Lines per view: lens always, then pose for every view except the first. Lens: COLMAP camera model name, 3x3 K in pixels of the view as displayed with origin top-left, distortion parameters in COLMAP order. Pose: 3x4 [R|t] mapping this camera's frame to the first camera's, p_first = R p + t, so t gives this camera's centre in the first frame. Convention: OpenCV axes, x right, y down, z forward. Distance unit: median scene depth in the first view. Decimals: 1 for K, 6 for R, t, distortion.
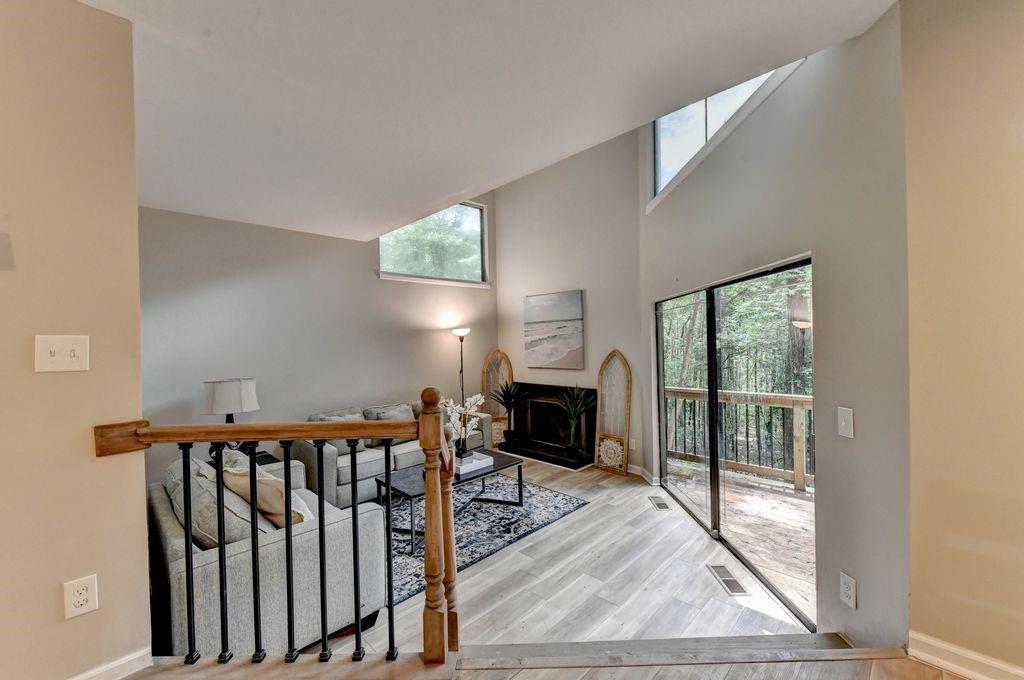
lens RADIAL K [[427.3, 0, 514.3], [0, 427.3, 340.8], [0, 0, 1]] dist [-0.005085, 0.000025]
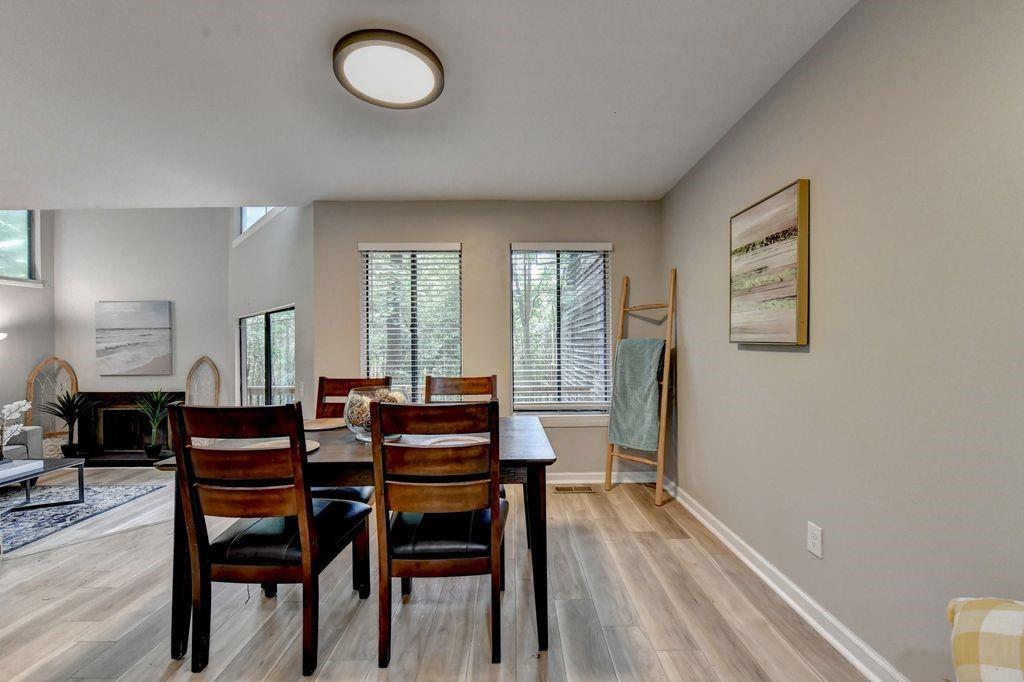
lens RADIAL K [[427.3, 0, 531.8], [0, 427.3, 345.9], [0, 0, 1]] dist [-0.005085, 0.000025]
pose [[0.696247, 0.014874, 0.717648, 0.025367], [-0.009027, 0.999888, -0.011965, -0.001645], [-0.717745, 0.001852, 0.696303, -0.436212]]
